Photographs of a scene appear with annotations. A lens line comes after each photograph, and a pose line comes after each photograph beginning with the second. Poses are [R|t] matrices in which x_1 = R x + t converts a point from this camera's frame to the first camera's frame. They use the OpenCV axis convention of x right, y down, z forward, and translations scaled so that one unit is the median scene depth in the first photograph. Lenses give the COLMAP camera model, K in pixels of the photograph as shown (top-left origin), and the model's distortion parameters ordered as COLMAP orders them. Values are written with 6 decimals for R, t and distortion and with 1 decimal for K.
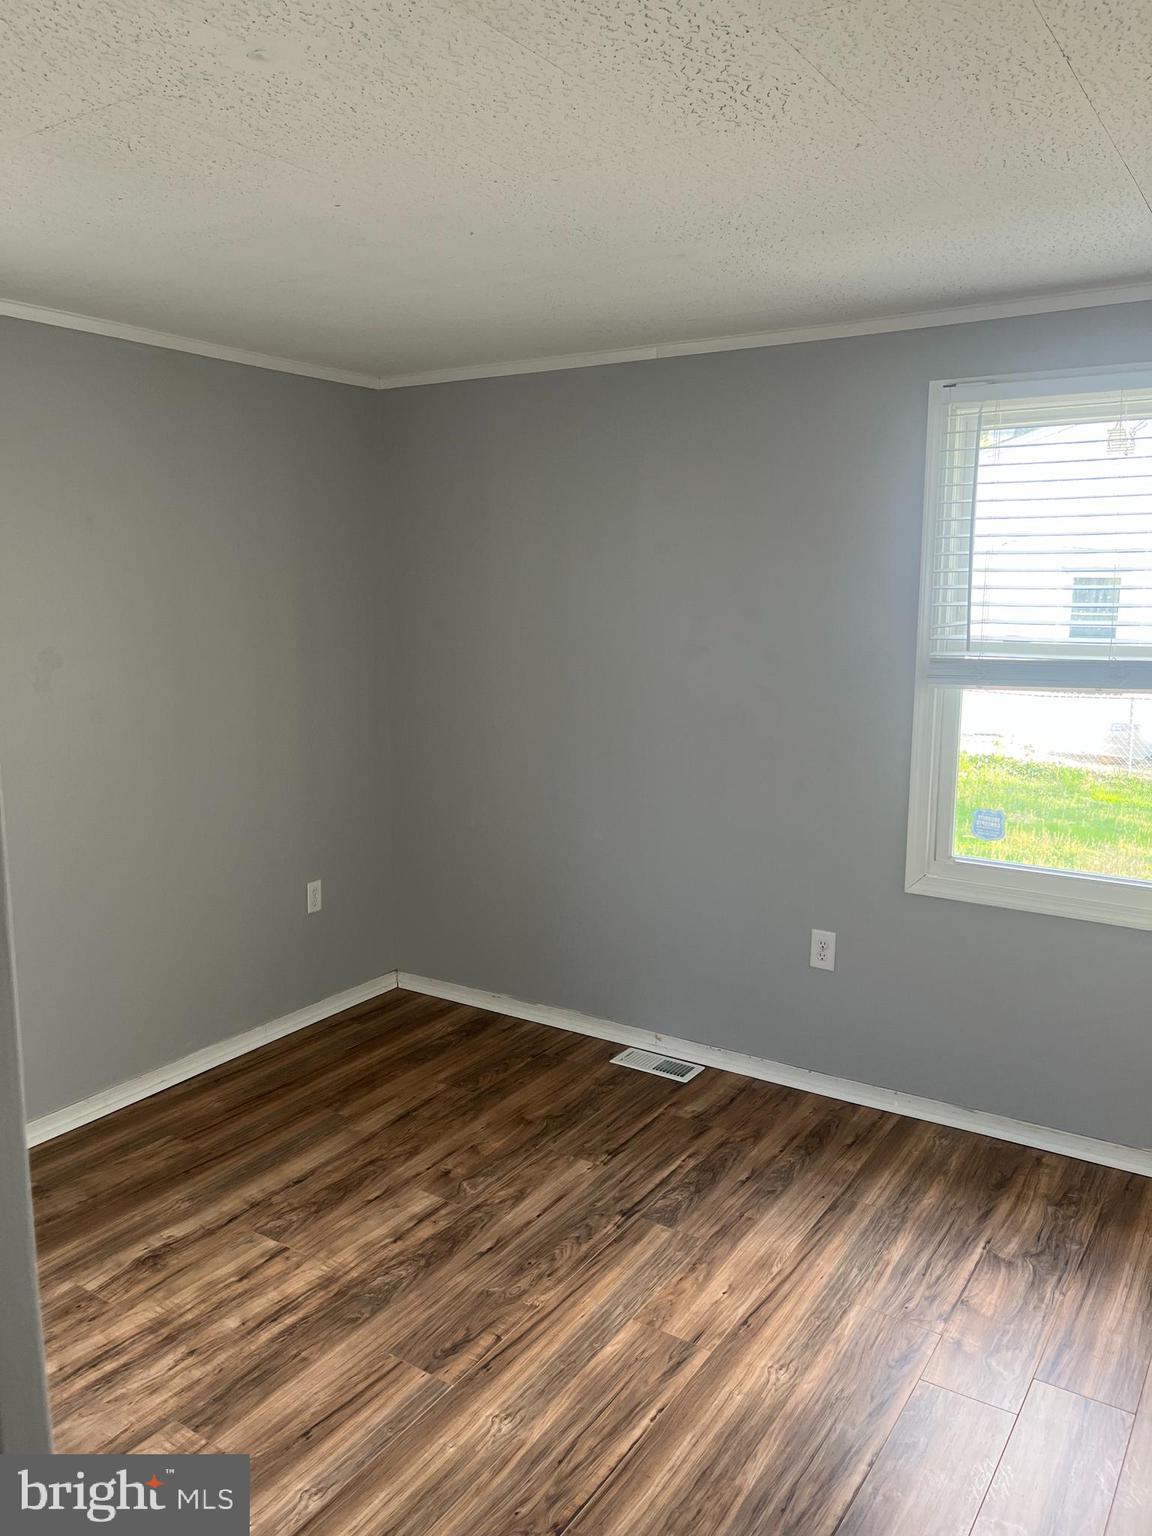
lens RADIAL K [[1151.7, 0, 563.1], [0, 1151.7, 762.0], [0, 0, 1]] dist [0.064713, -0.088514]
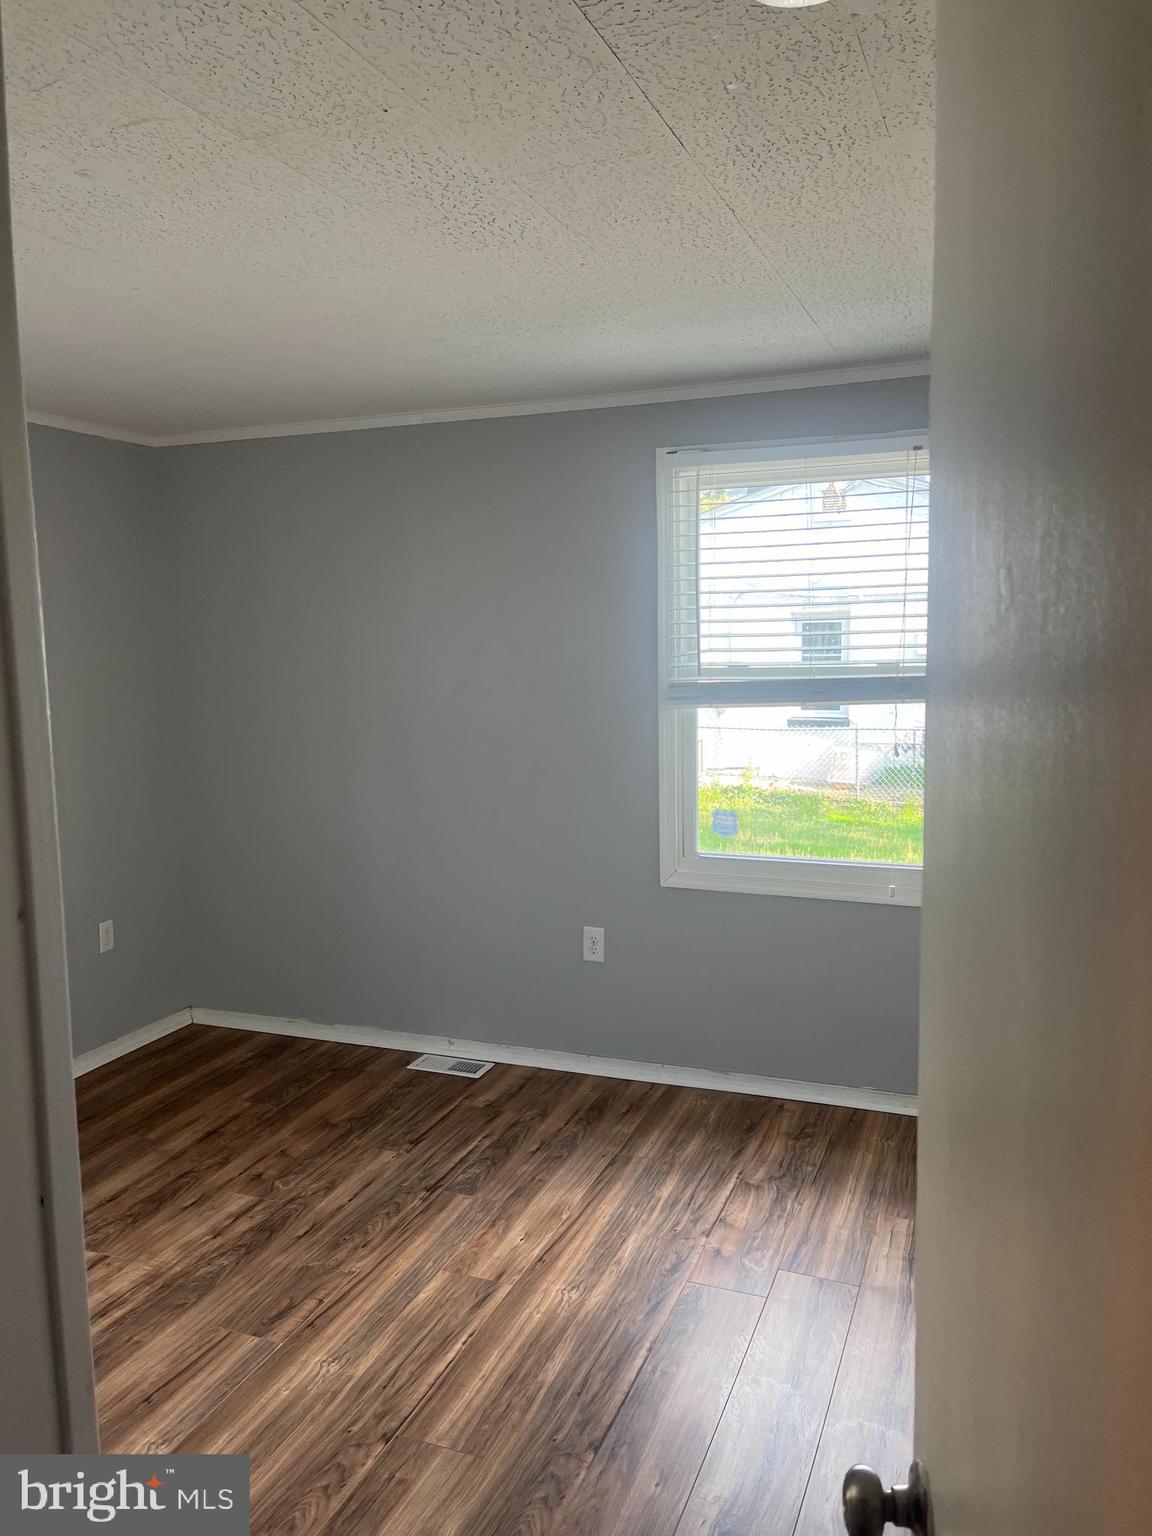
lens RADIAL K [[1151.7, 0, 563.1], [0, 1151.7, 762.0], [0, 0, 1]] dist [0.064713, -0.088514]
pose [[0.979687, -0.040720, 0.196356, -0.023838], [0.049741, 0.997911, -0.041229, 0.038766], [-0.194267, 0.050158, 0.979665, -0.134845]]
